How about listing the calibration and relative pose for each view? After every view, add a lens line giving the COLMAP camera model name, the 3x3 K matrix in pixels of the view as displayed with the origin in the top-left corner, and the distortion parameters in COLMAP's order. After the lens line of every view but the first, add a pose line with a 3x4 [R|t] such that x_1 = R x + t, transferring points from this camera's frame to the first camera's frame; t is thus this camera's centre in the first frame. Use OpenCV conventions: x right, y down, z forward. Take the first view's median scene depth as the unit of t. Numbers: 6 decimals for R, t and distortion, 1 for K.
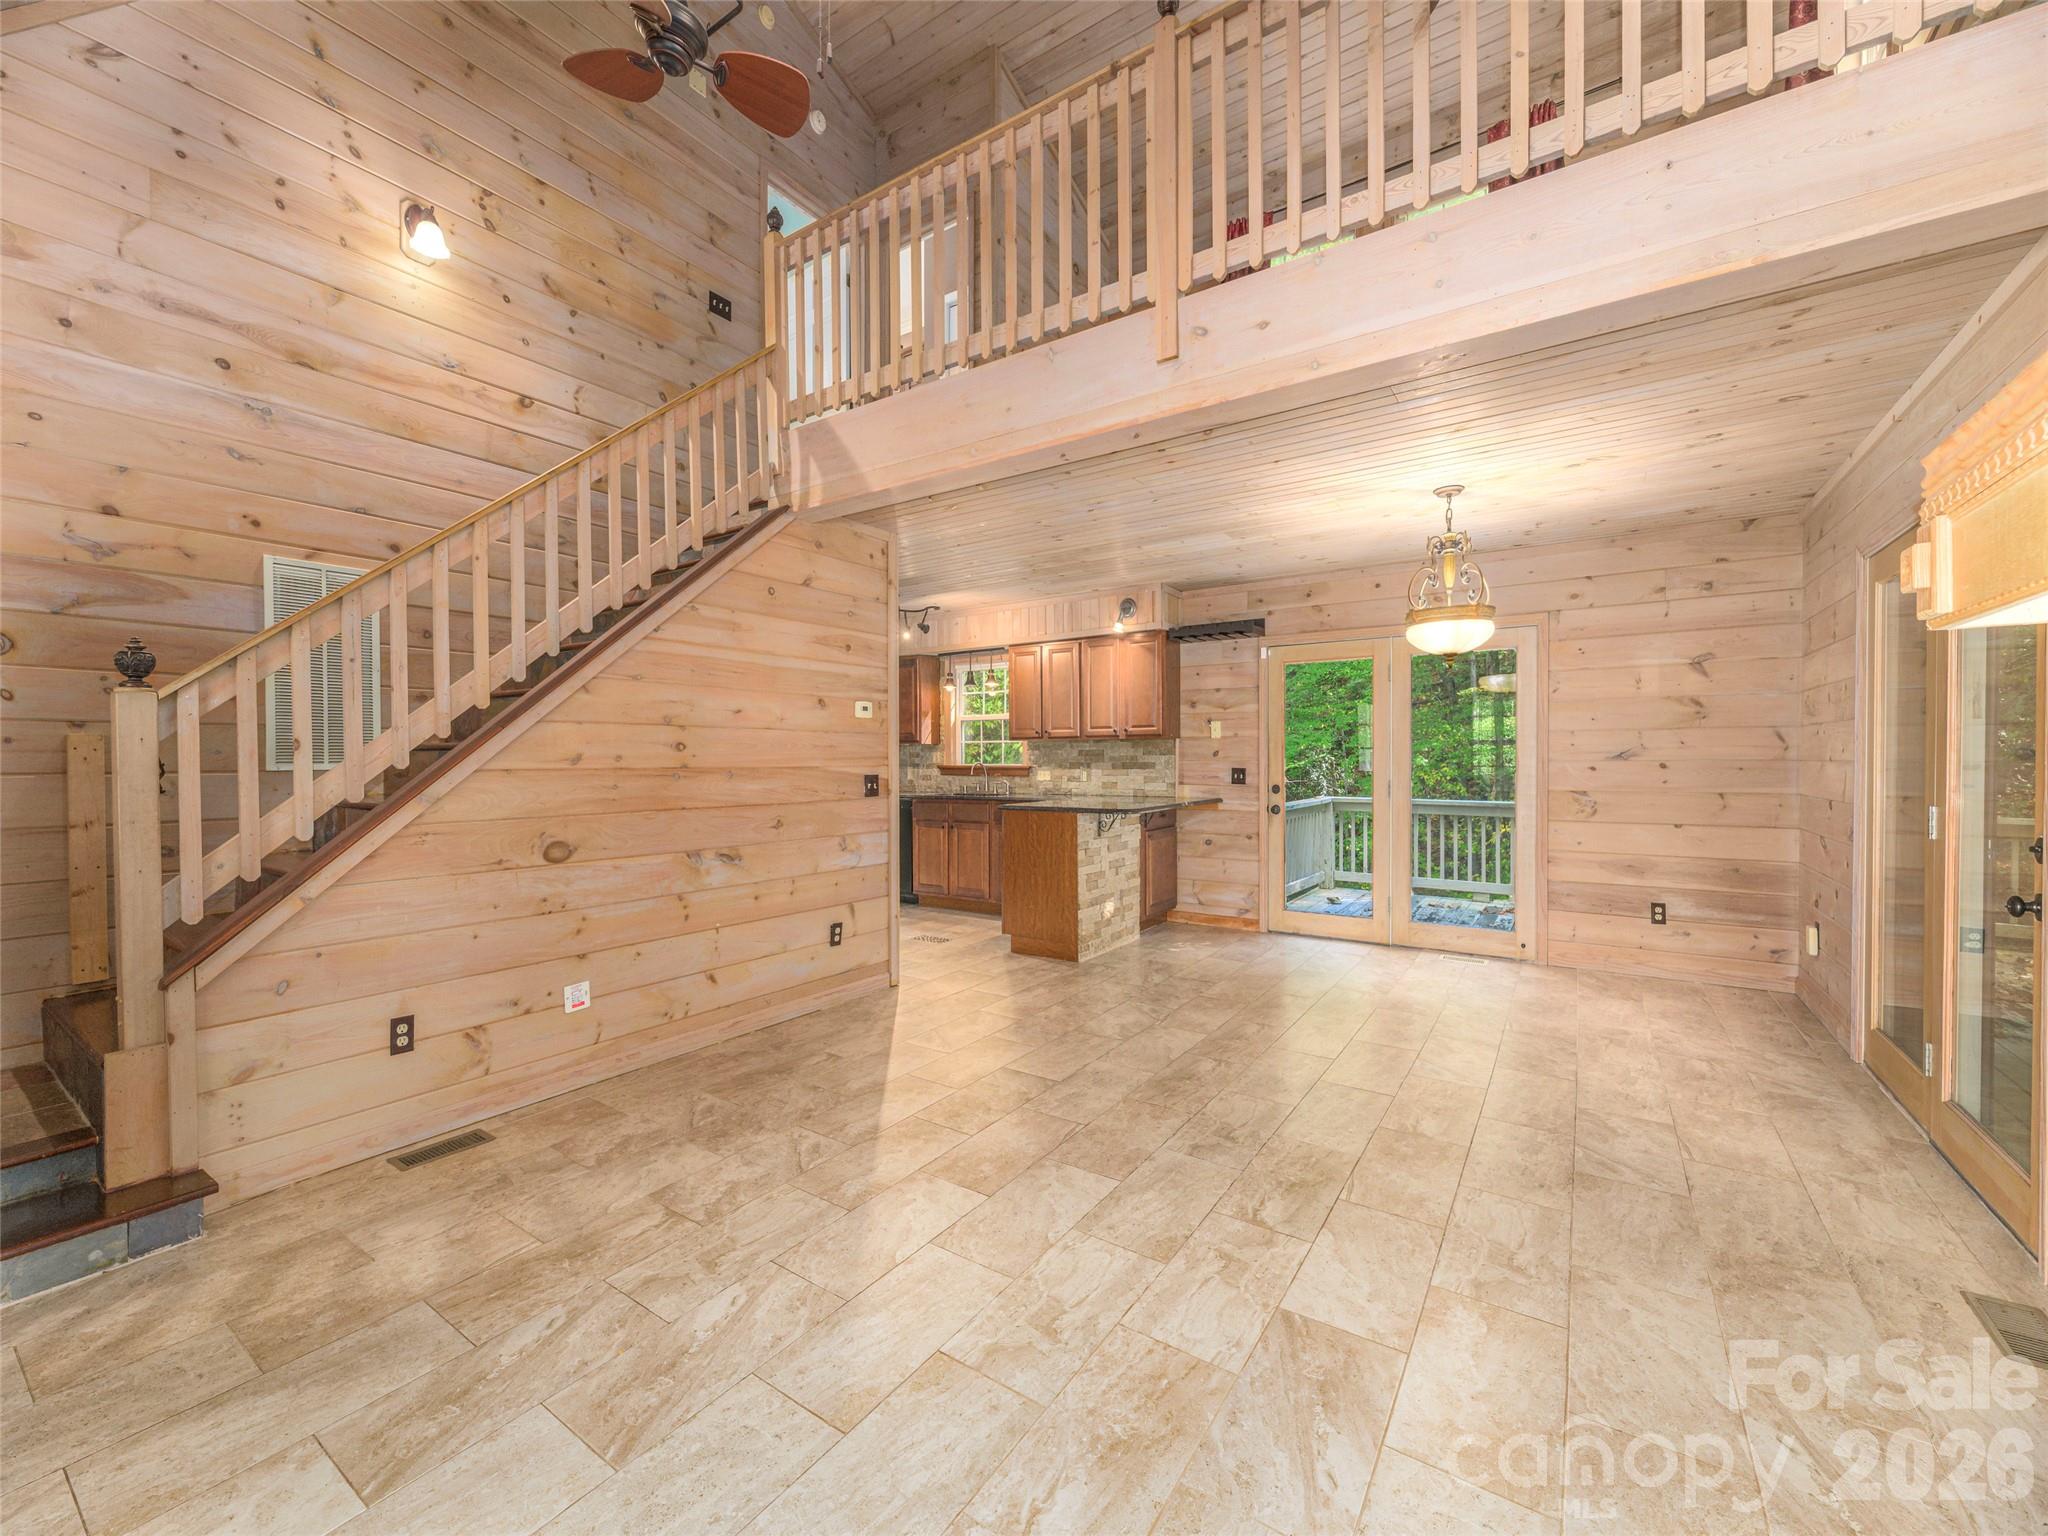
lens RADIAL K [[825.8, 0, 1034.9], [0, 825.8, 768.6], [0, 0, 1]] dist [-0.004273, 0.001706]
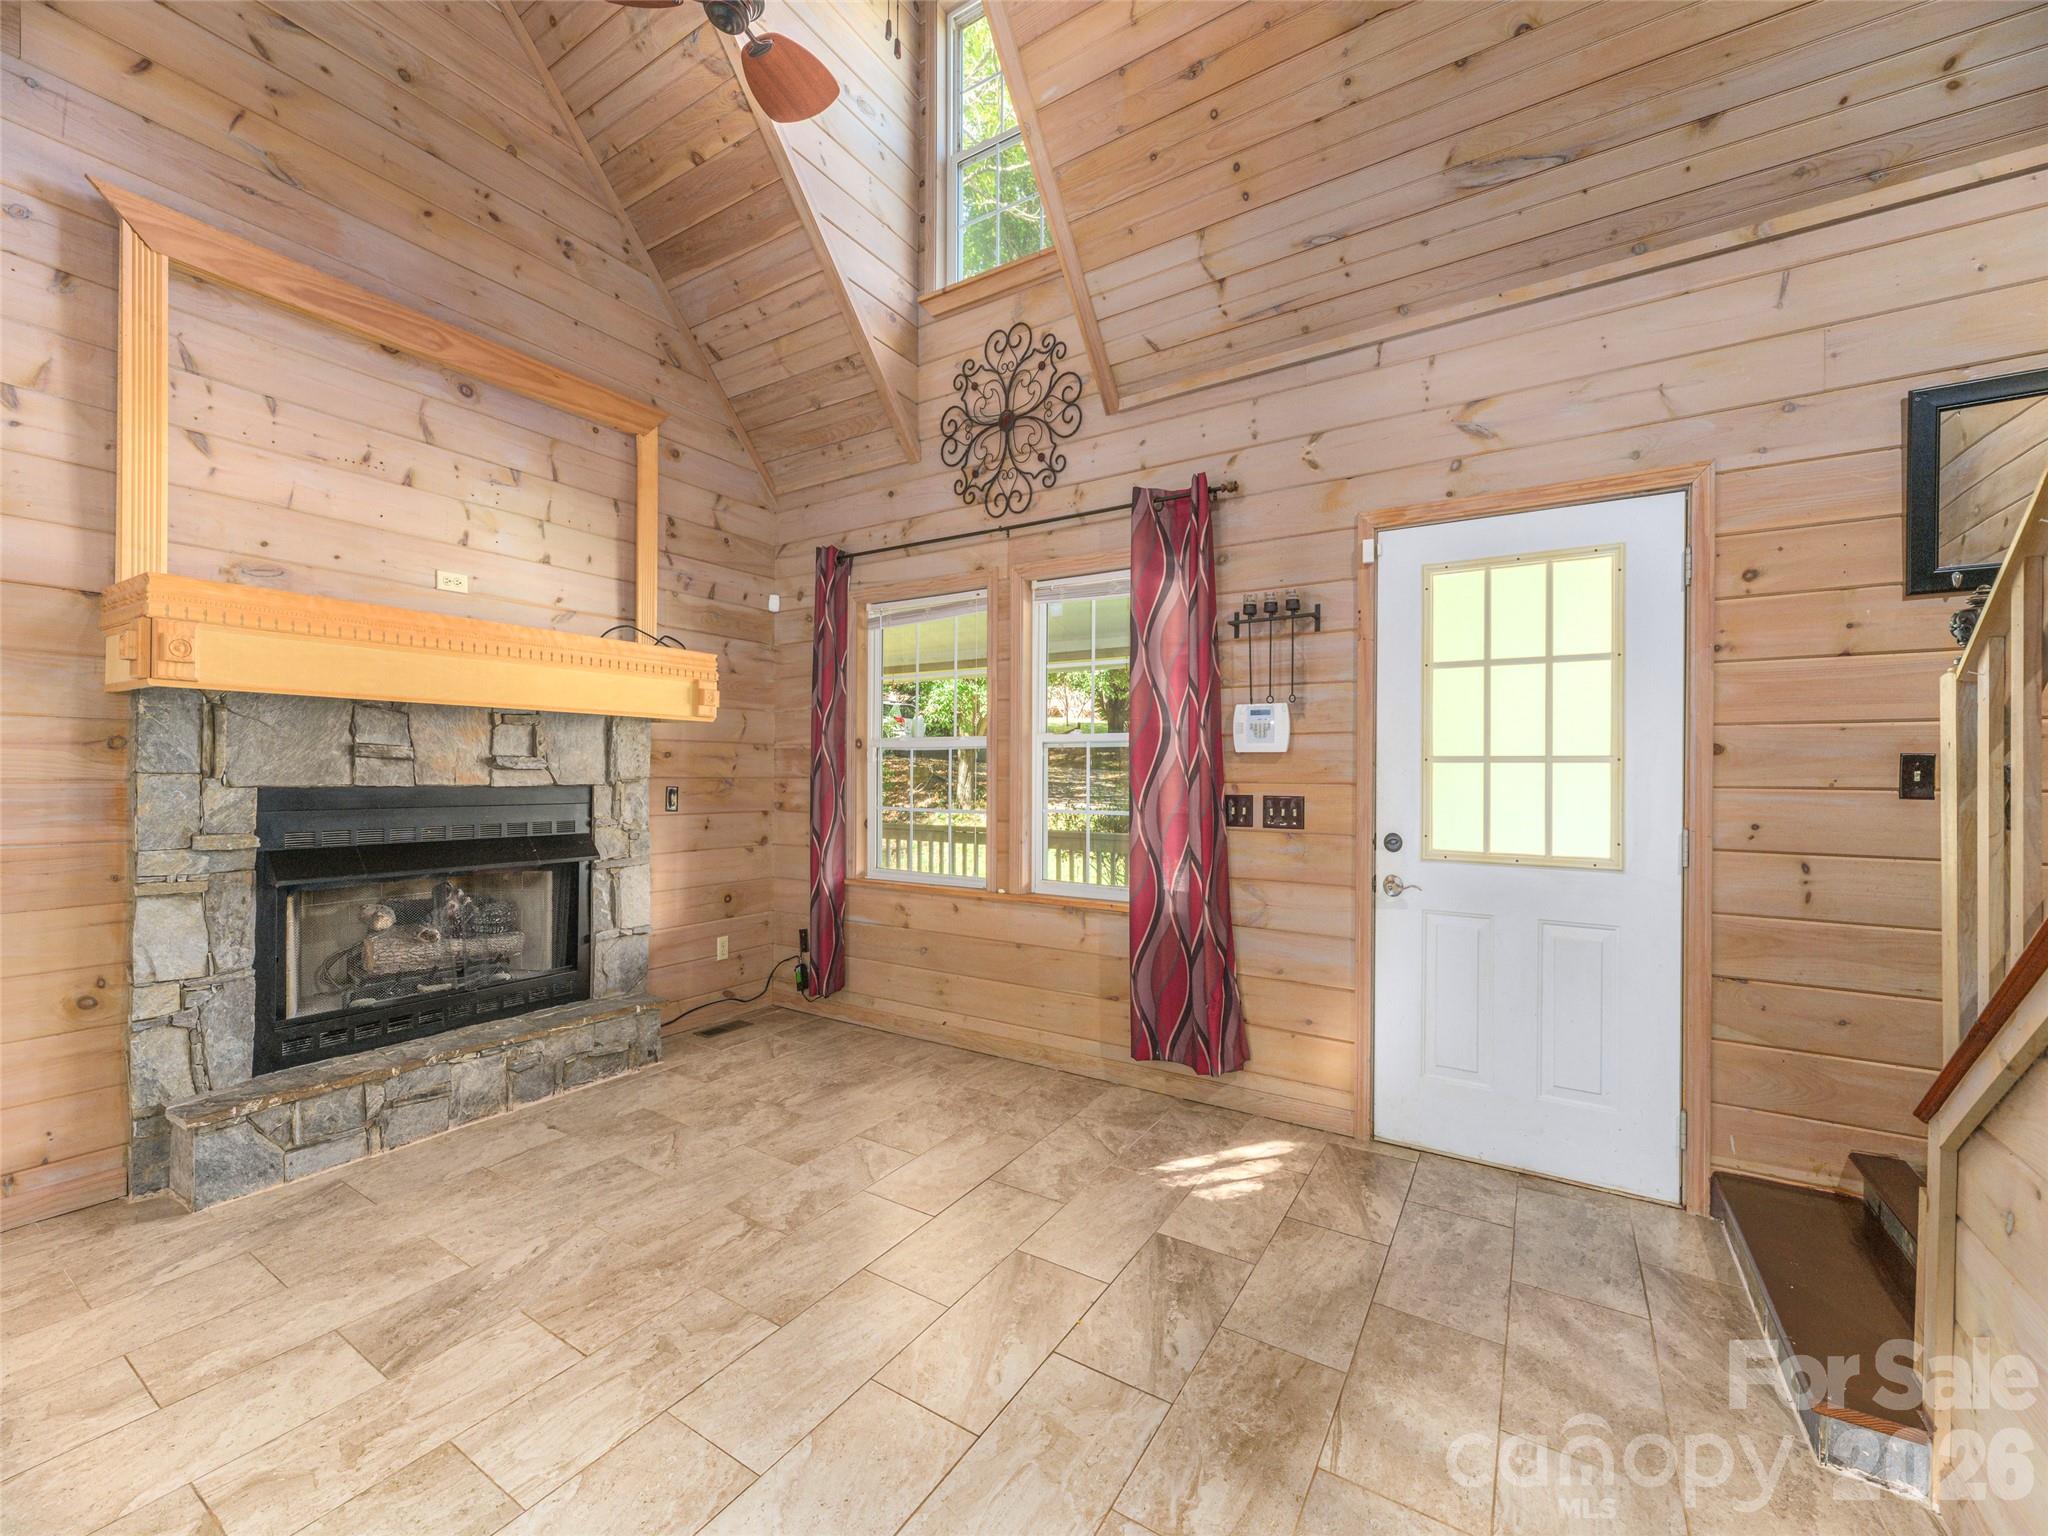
lens RADIAL K [[825.8, 0, 1027.1], [0, 825.8, 770.4], [0, 0, 1]] dist [-0.004273, 0.001706]
pose [[-0.999658, -0.002745, -0.026017, -0.167483], [-0.003135, 0.999883, 0.014961, -0.011363], [0.025973, 0.015038, -0.999550, 0.851812]]
